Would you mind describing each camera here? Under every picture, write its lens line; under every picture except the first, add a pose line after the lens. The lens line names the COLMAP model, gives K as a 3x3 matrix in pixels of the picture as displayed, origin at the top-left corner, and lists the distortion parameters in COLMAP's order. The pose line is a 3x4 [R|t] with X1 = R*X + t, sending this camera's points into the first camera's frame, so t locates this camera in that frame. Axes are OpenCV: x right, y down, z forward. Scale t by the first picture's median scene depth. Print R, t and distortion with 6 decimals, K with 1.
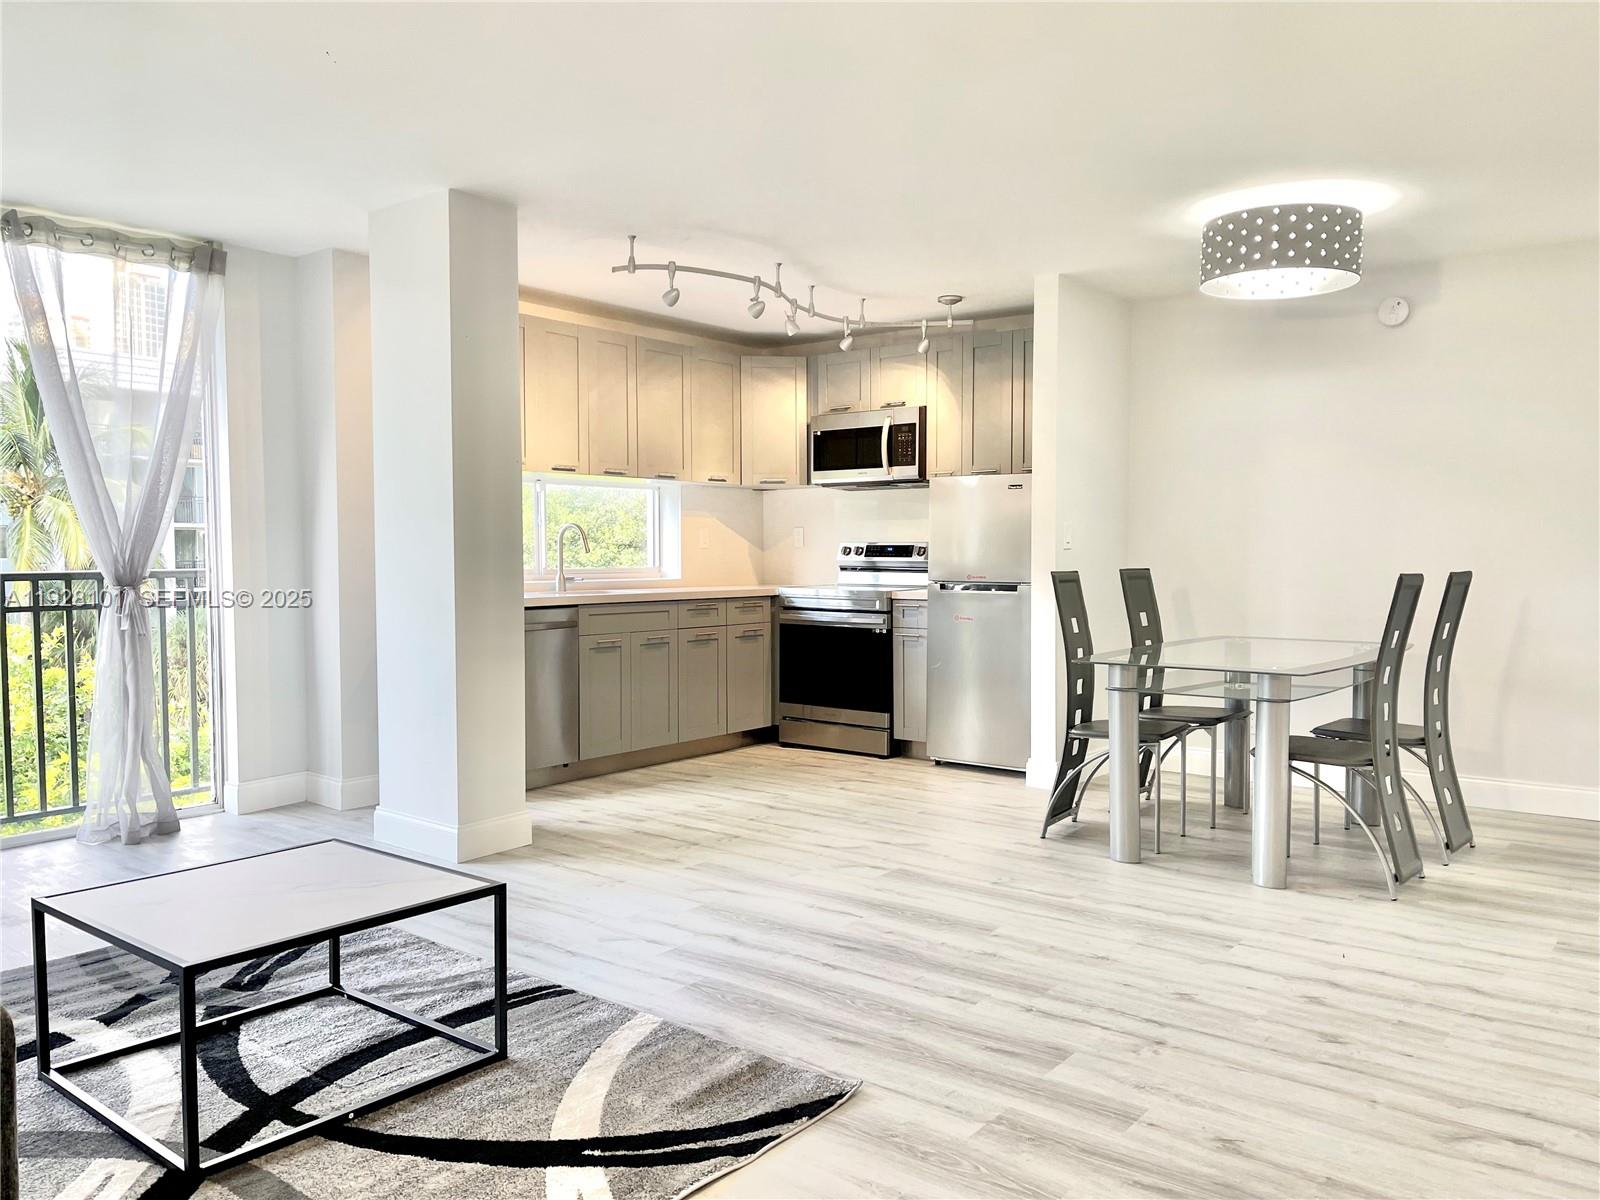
lens RADIAL K [[1213.3, 0, 808.4], [0, 1213.3, 606.6], [0, 0, 1]] dist [0.075356, -0.109169]
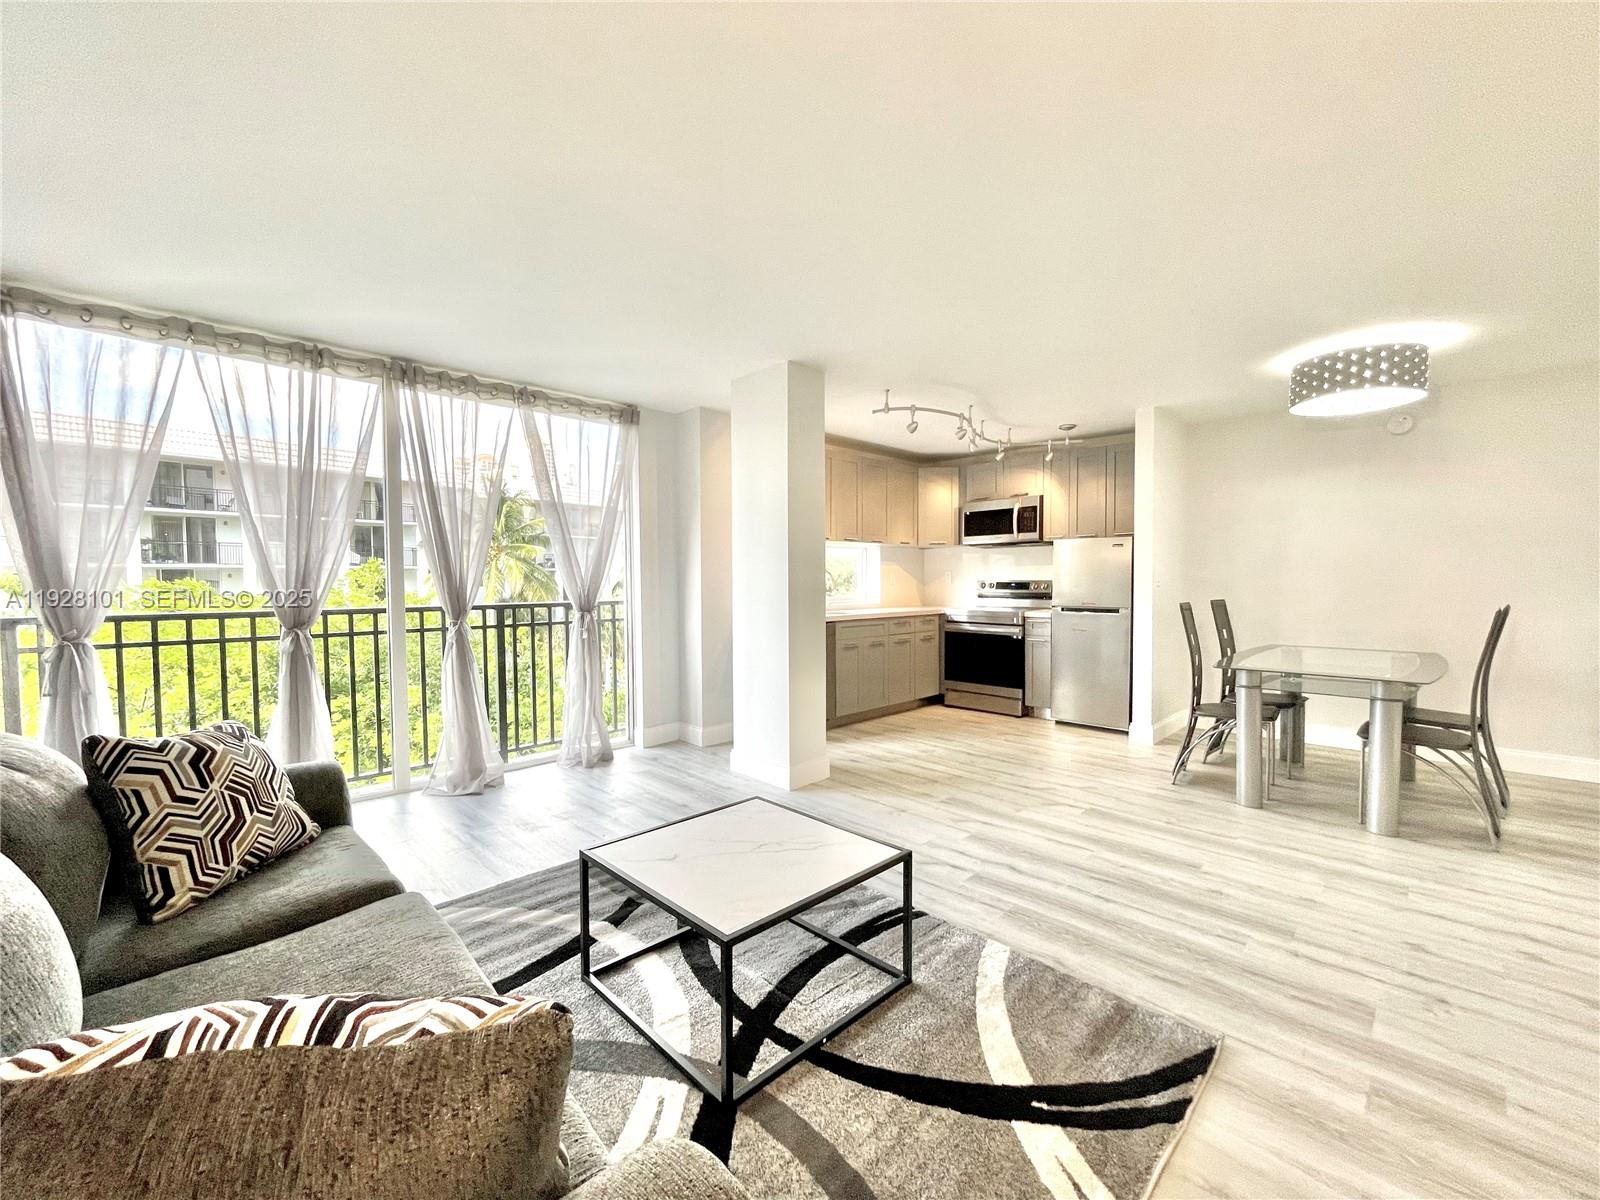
lens RADIAL K [[654.7, 0, 794.8], [0, 654.7, 602.0], [0, 0, 1]] dist [-0.000678, -0.000192]
pose [[0.991674, -0.000237, -0.128776, -0.153270], [-0.001358, 0.999923, -0.012295, -0.019045], [0.128769, 0.012368, 0.991597, 0.150022]]
